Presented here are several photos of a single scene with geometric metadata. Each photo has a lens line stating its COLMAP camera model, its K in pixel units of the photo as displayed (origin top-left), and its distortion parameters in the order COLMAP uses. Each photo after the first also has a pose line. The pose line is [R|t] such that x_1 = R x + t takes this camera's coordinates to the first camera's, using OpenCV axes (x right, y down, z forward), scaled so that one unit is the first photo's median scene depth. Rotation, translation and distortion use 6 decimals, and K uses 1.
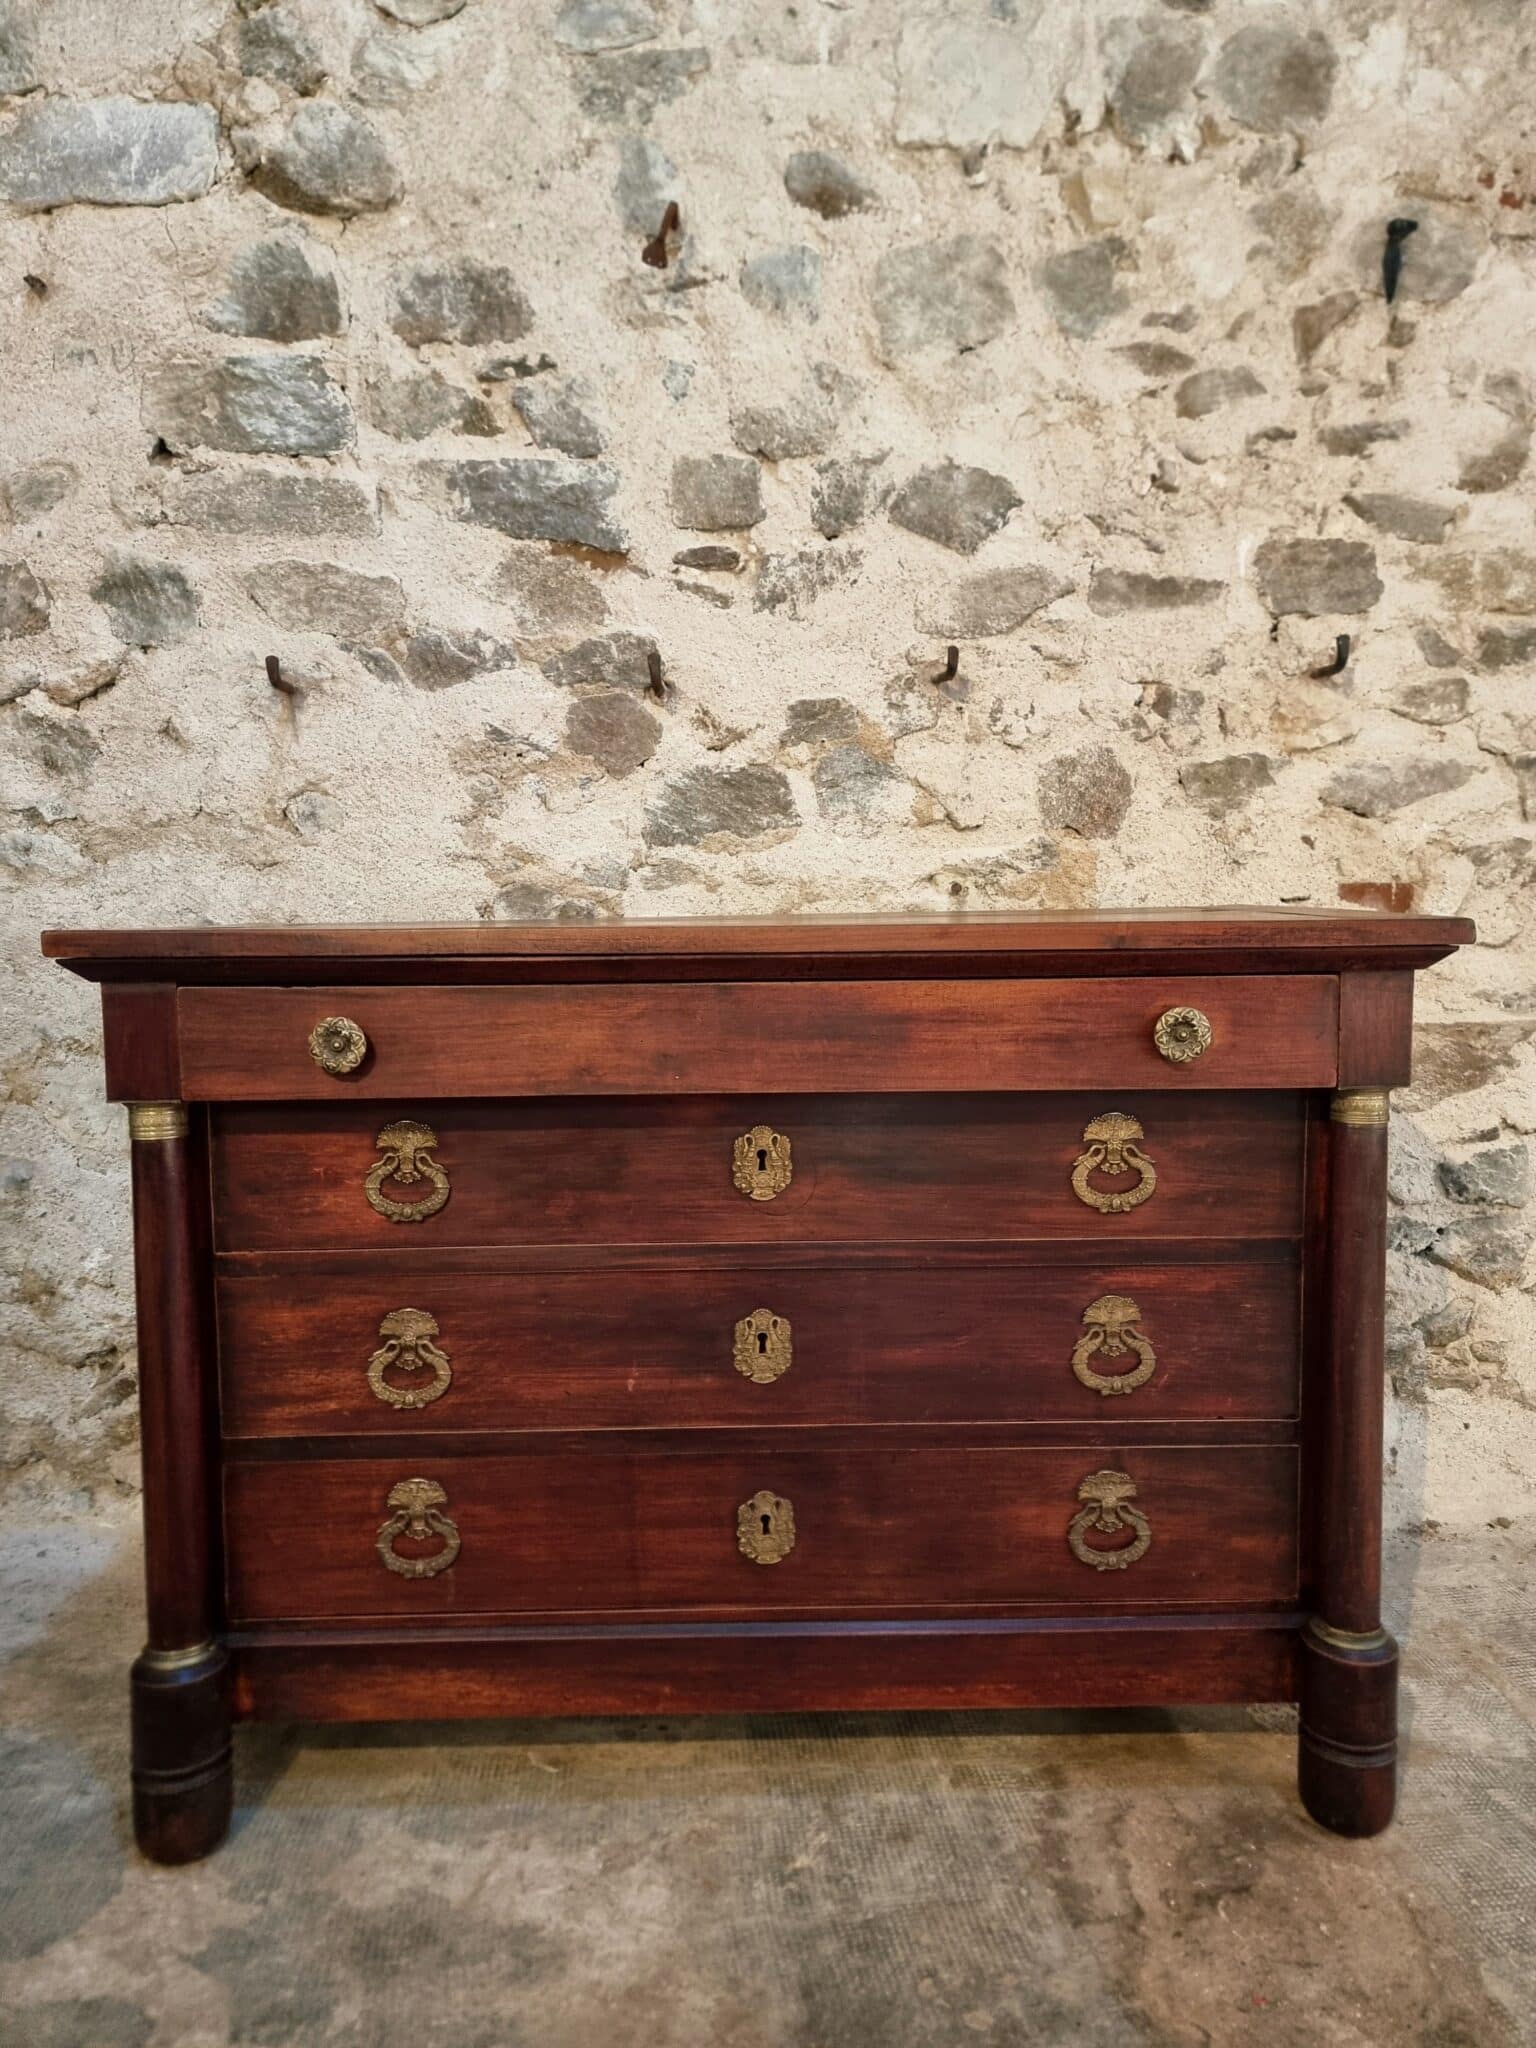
lens RADIAL K [[1412.5, 0, 750.3], [0, 1412.5, 1022.5], [0, 0, 1]] dist [0.064177, -0.063092]
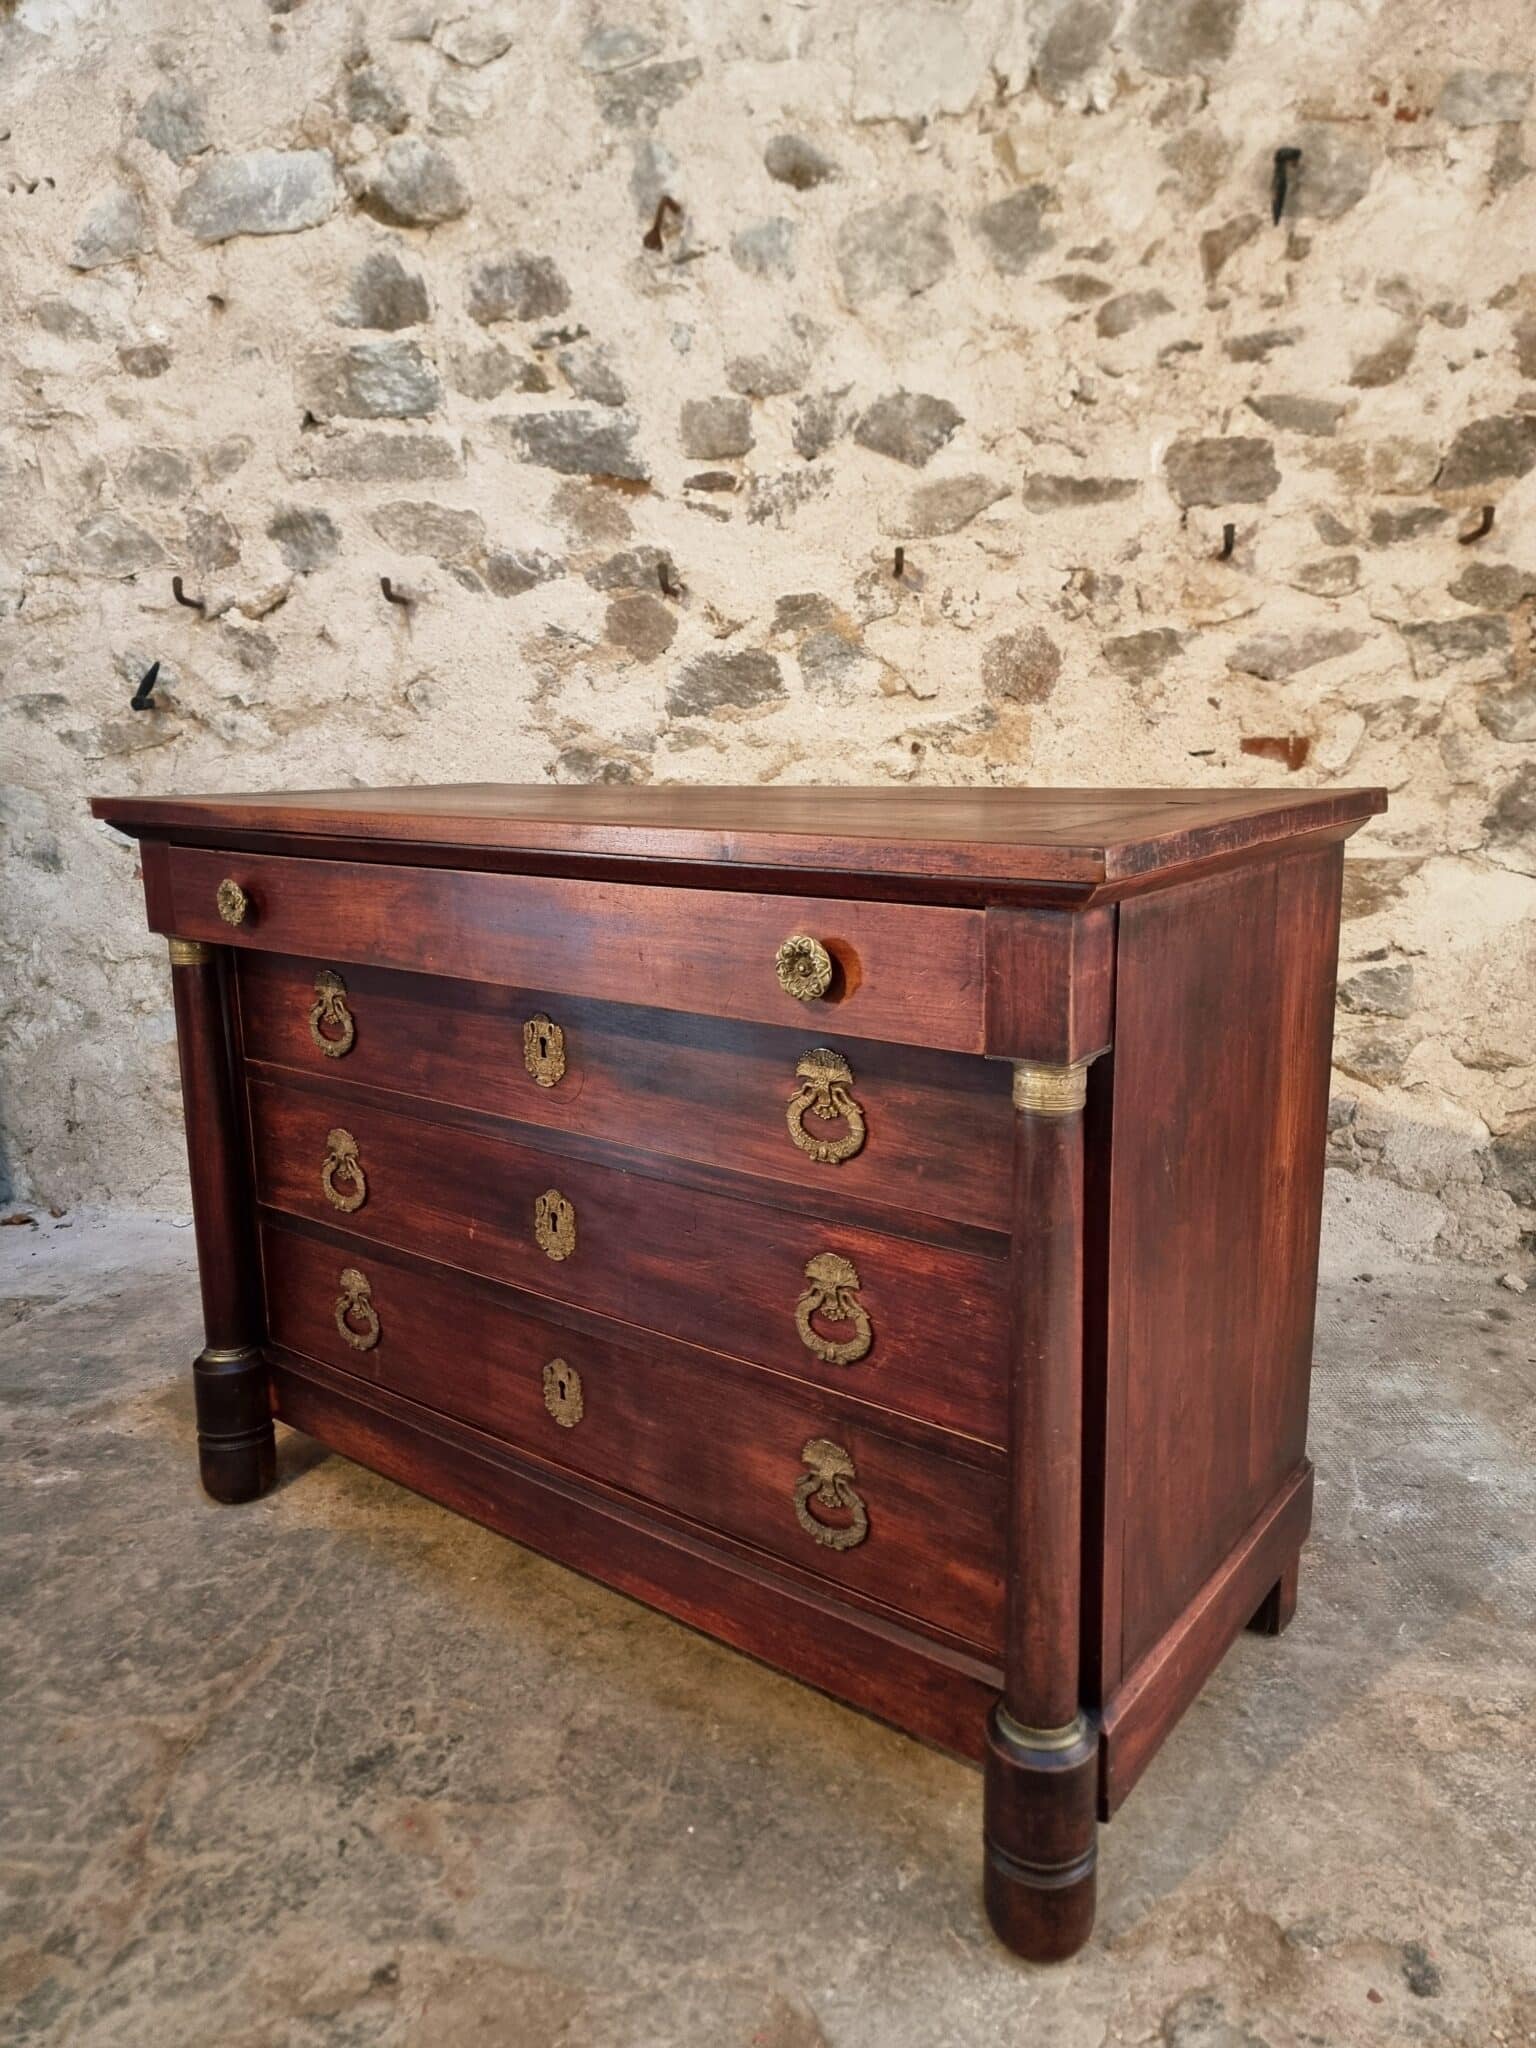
lens RADIAL K [[1421.8, 0, 765.7], [0, 1421.8, 1024.2], [0, 0, 1]] dist [0.060517, -0.058936]
pose [[0.977612, 0.027994, -0.208545, 0.294497], [-0.006087, 0.994458, 0.104956, 0.015756], [0.210327, -0.101337, 0.972365, -0.265861]]
